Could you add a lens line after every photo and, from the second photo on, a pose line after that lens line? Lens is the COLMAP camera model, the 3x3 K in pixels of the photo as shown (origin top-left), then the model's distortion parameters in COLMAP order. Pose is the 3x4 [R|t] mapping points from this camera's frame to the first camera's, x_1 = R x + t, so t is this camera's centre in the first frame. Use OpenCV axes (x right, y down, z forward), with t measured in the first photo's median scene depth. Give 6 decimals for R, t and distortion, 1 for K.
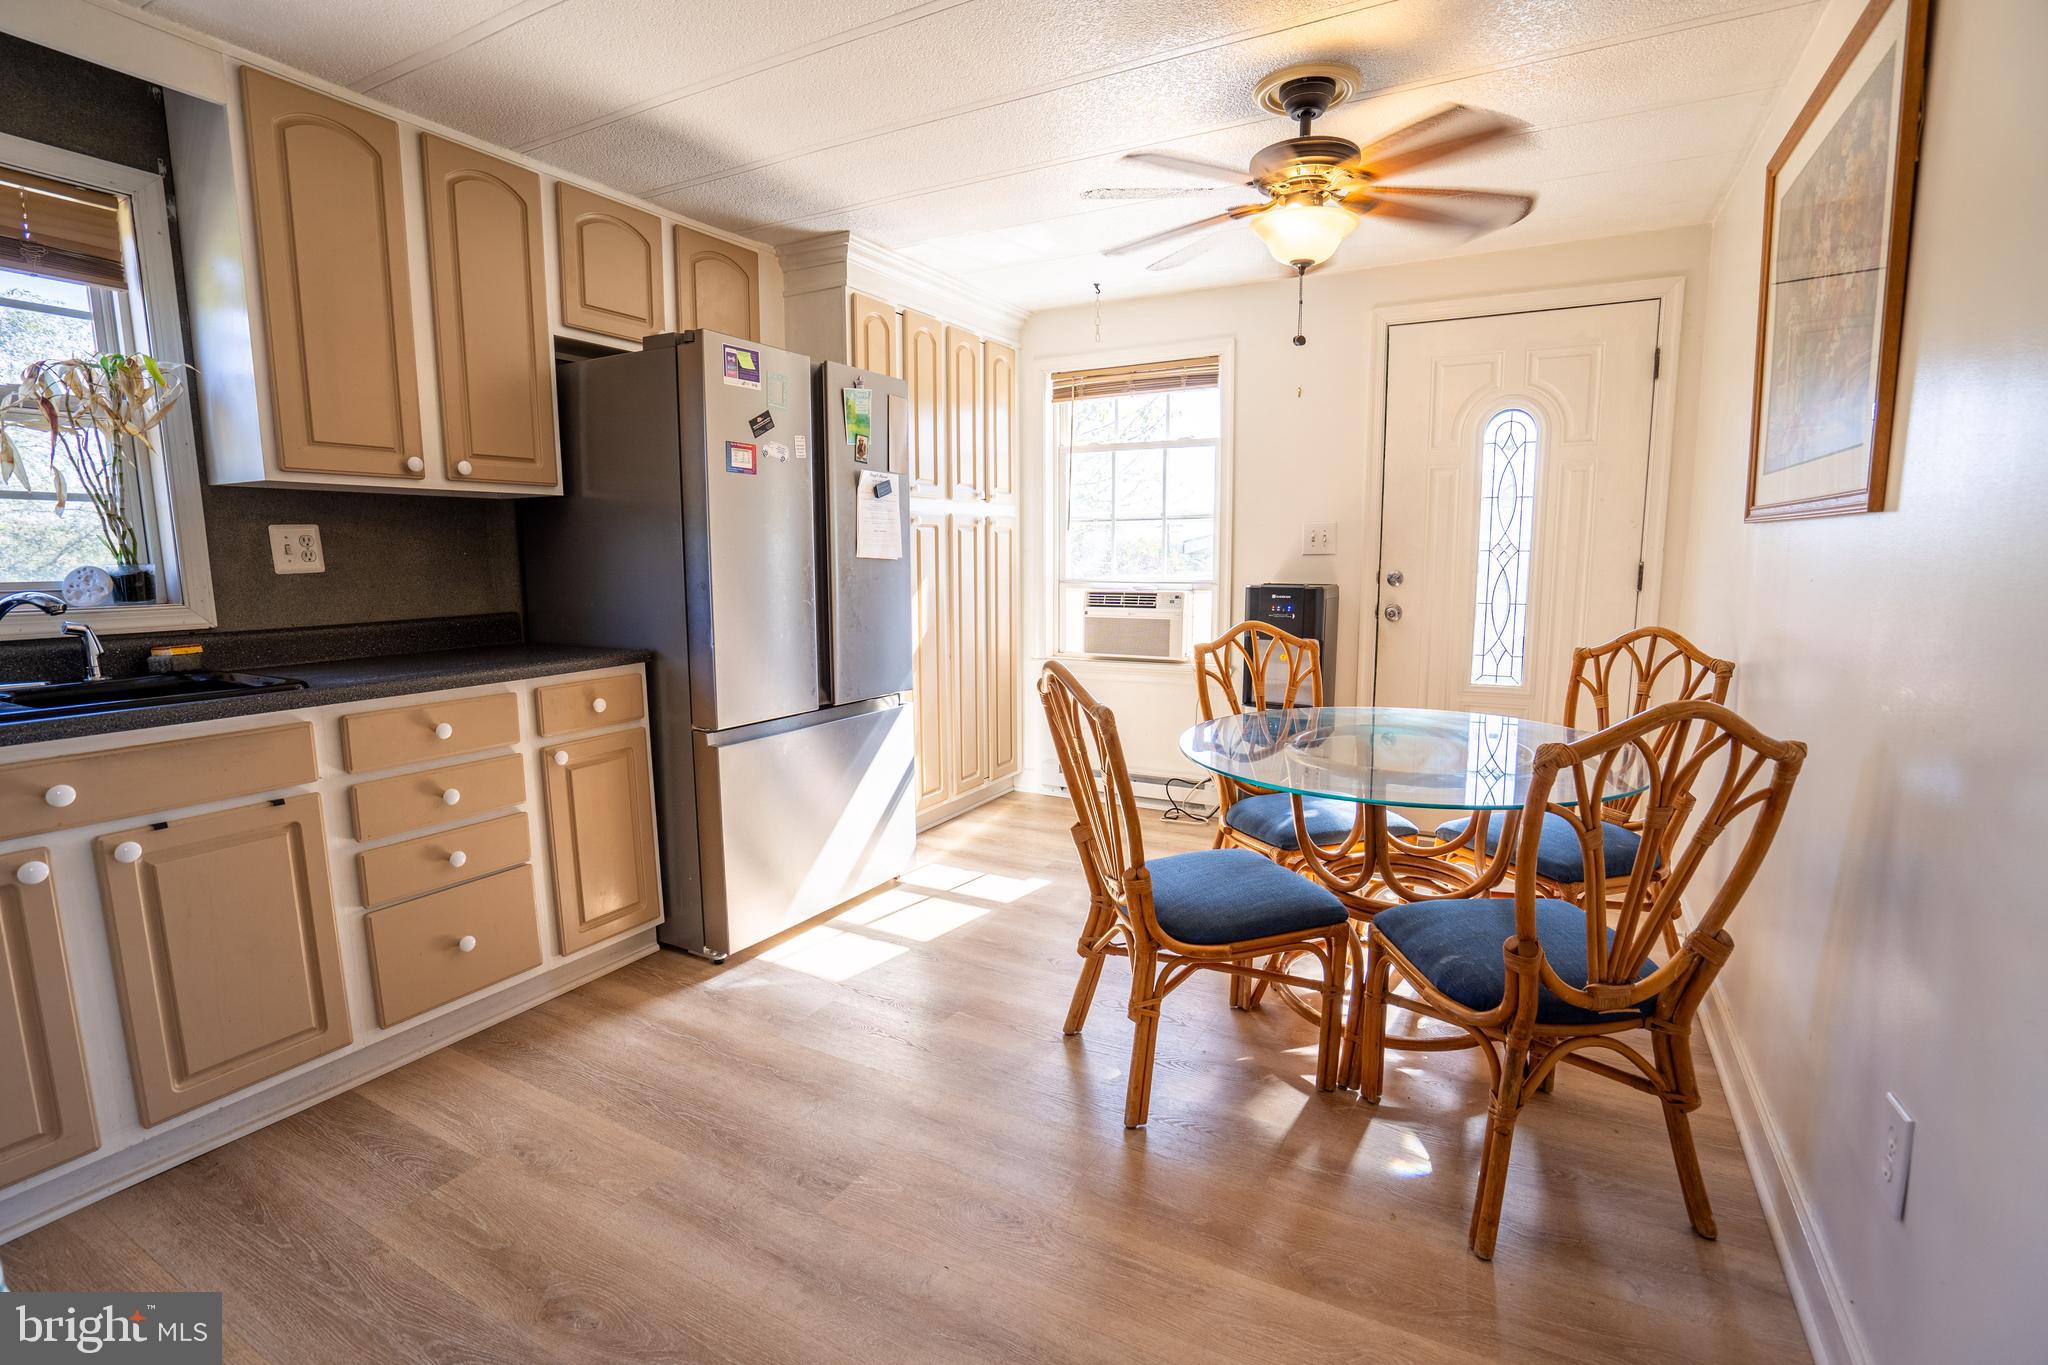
lens RADIAL K [[955.0, 0, 1036.4], [0, 955.0, 692.6], [0, 0, 1]] dist [-0.047706, 0.015197]
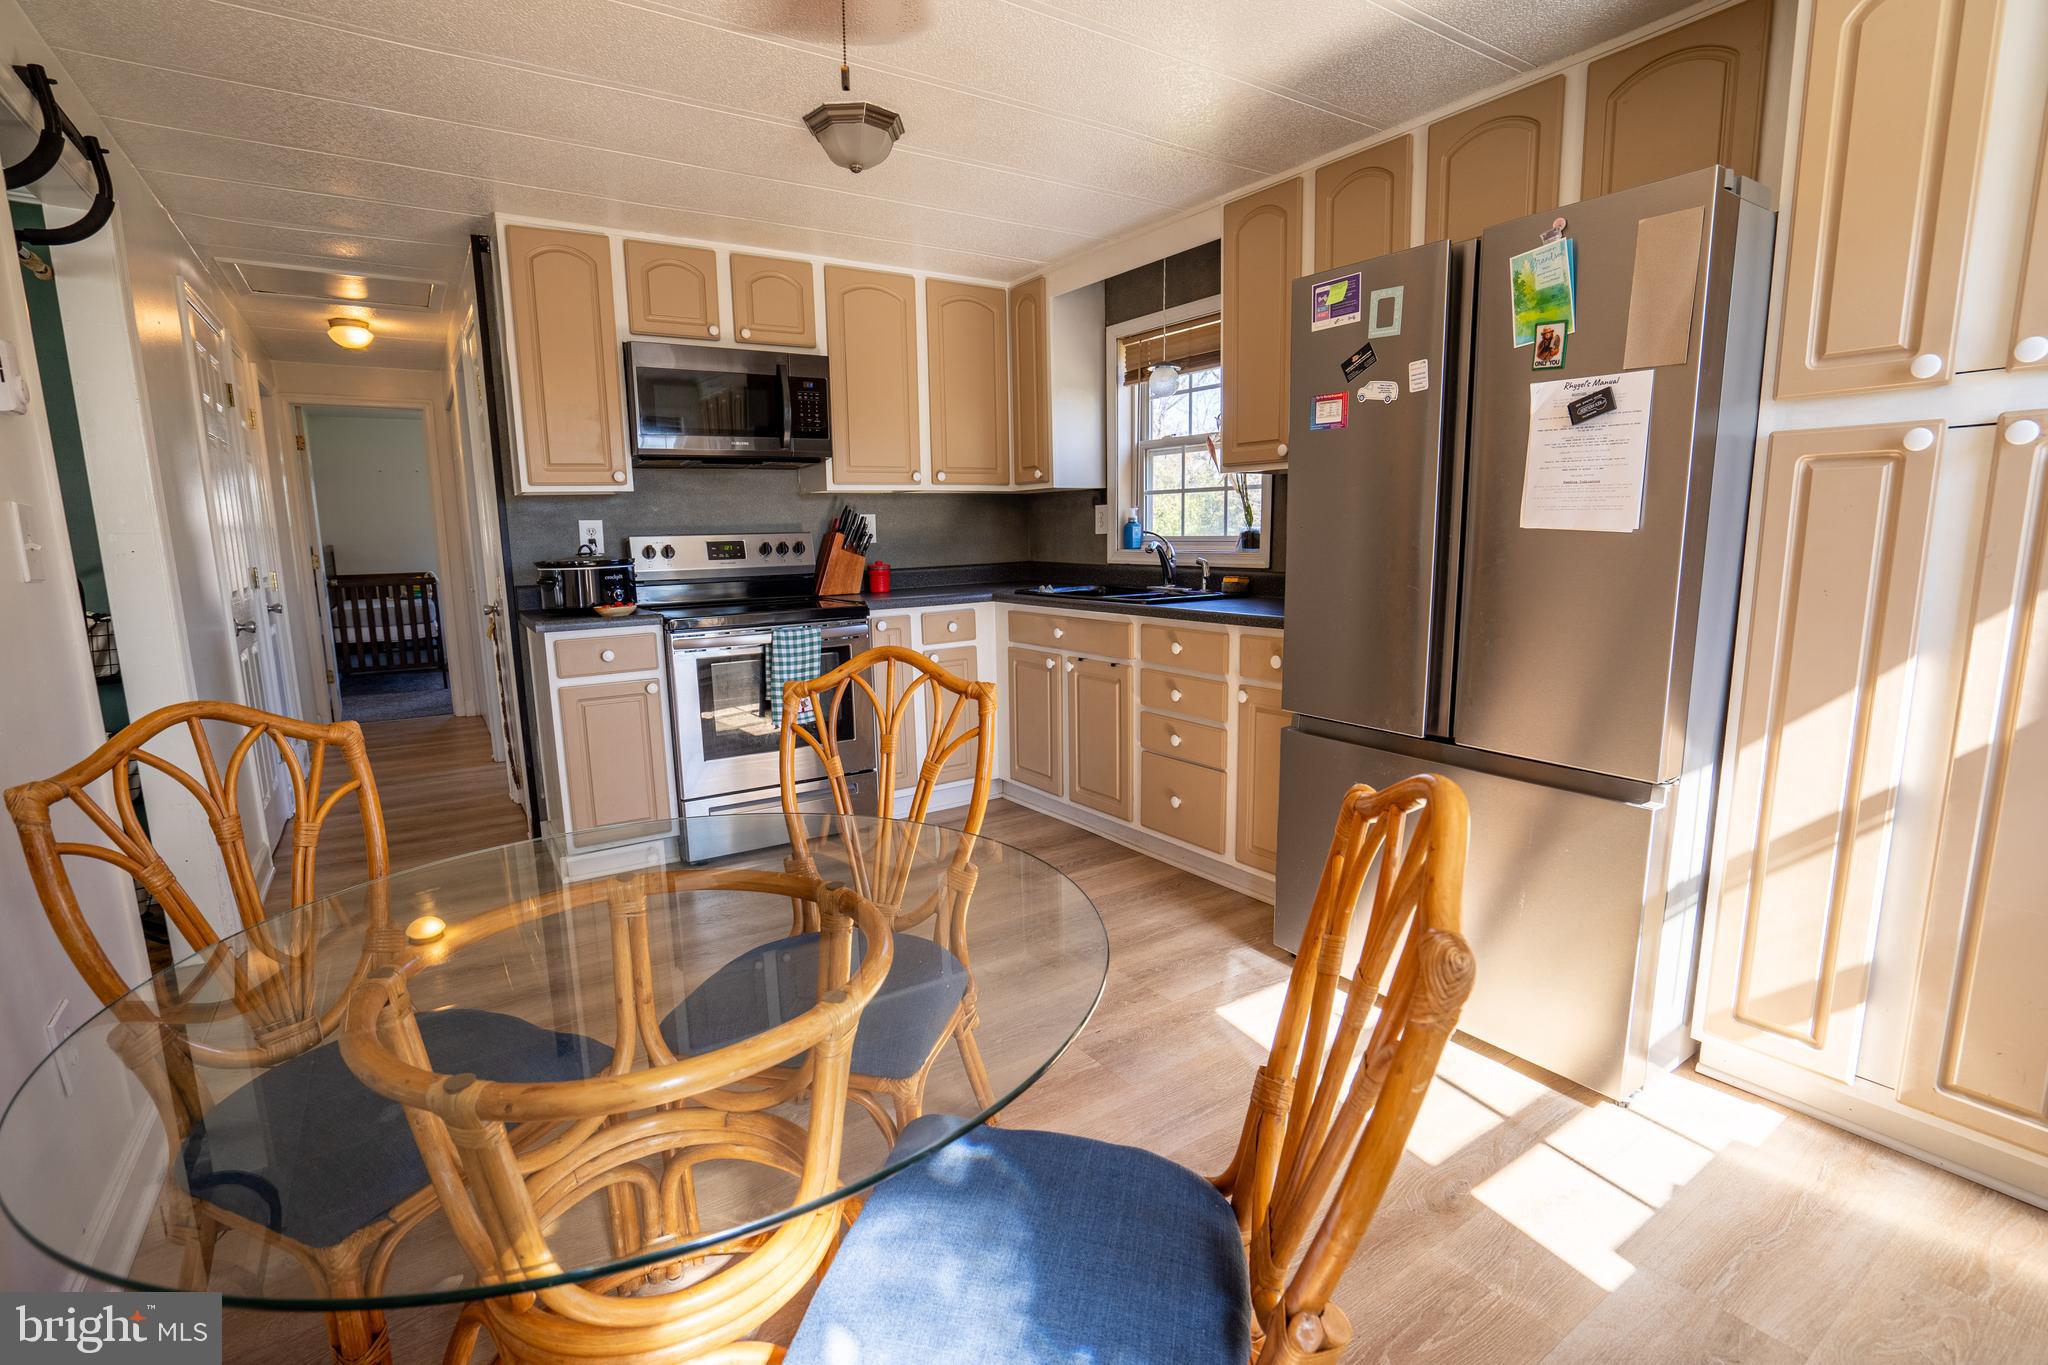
lens RADIAL K [[955.0, 0, 1004.8], [0, 955.0, 689.2], [0, 0, 1]] dist [-0.047706, 0.015197]
pose [[-0.483889, 0.160590, -0.860269, 0.674855], [-0.103678, 0.965576, 0.238565, -0.196959], [0.868966, 0.204630, -0.450582, 1.304297]]
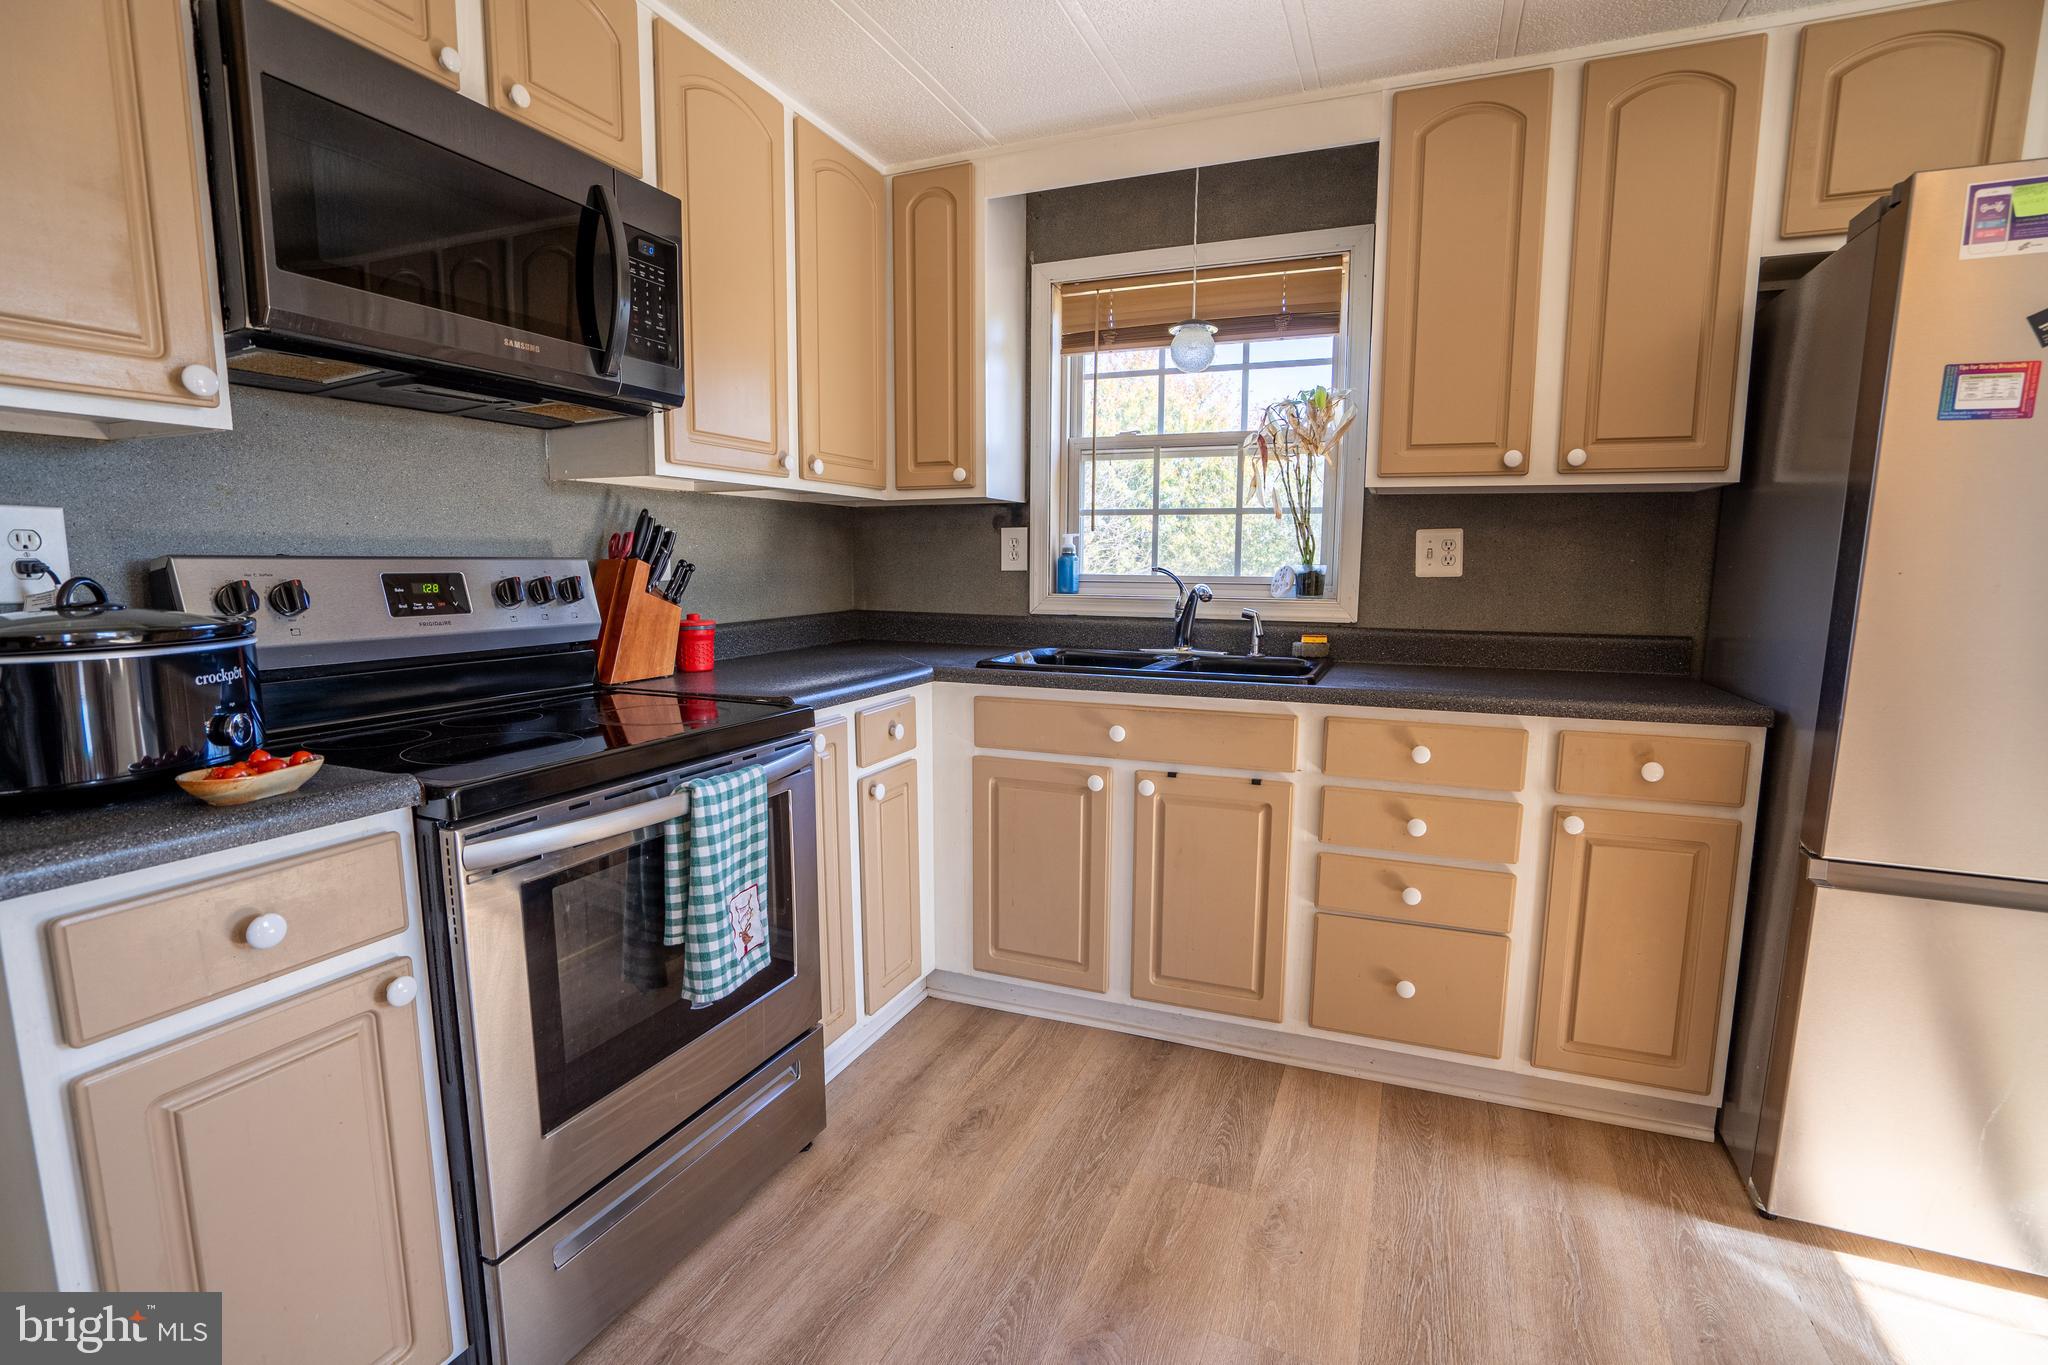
lens RADIAL K [[955.0, 0, 1016.4], [0, 955.0, 694.5], [0, 0, 1]] dist [-0.047706, 0.015197]
pose [[0.092664, 0.144419, -0.985168, 0.202782], [-0.147761, 0.980465, 0.129831, -0.069846], [0.984673, 0.133539, 0.112193, 0.459219]]
